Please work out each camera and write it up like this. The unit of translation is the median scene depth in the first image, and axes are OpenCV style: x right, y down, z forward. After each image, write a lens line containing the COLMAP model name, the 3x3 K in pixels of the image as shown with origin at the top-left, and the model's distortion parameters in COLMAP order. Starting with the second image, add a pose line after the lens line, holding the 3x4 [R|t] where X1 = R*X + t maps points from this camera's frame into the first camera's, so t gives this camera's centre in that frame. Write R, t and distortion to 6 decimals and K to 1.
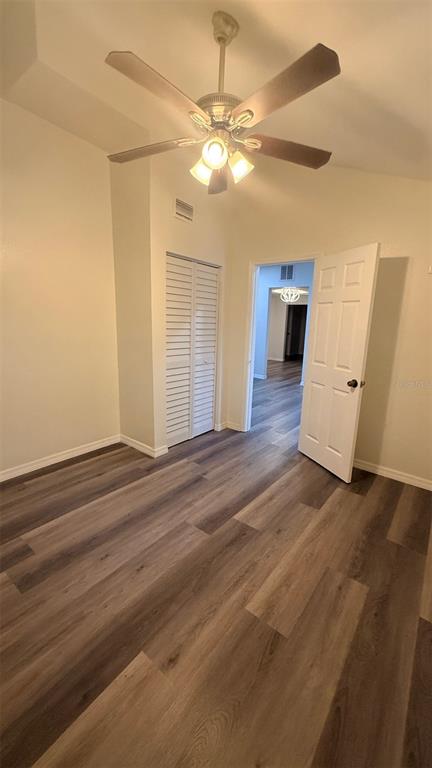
lens RADIAL K [[306.9, 0, 215.2], [0, 306.9, 380.9], [0, 0, 1]] dist [0.001643, 0.000246]
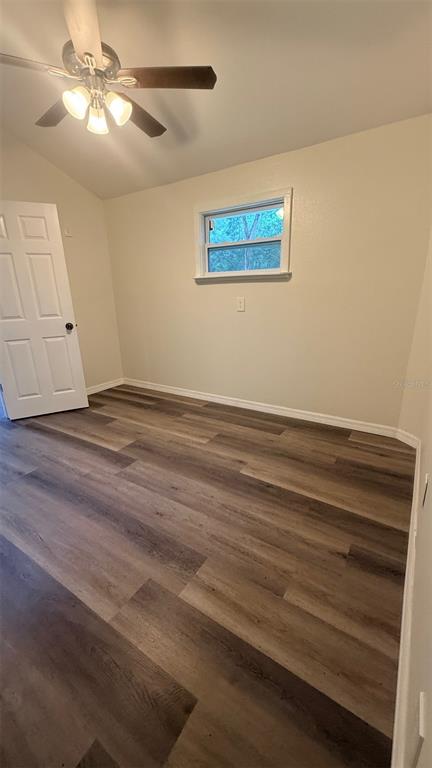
lens RADIAL K [[306.9, 0, 215.2], [0, 306.9, 380.9], [0, 0, 1]] dist [0.001643, 0.000246]
pose [[-0.079382, -0.322405, 0.943267, -1.000624], [0.223959, 0.916295, 0.332034, -0.084074], [-0.971360, 0.237611, -0.000532, 0.628410]]
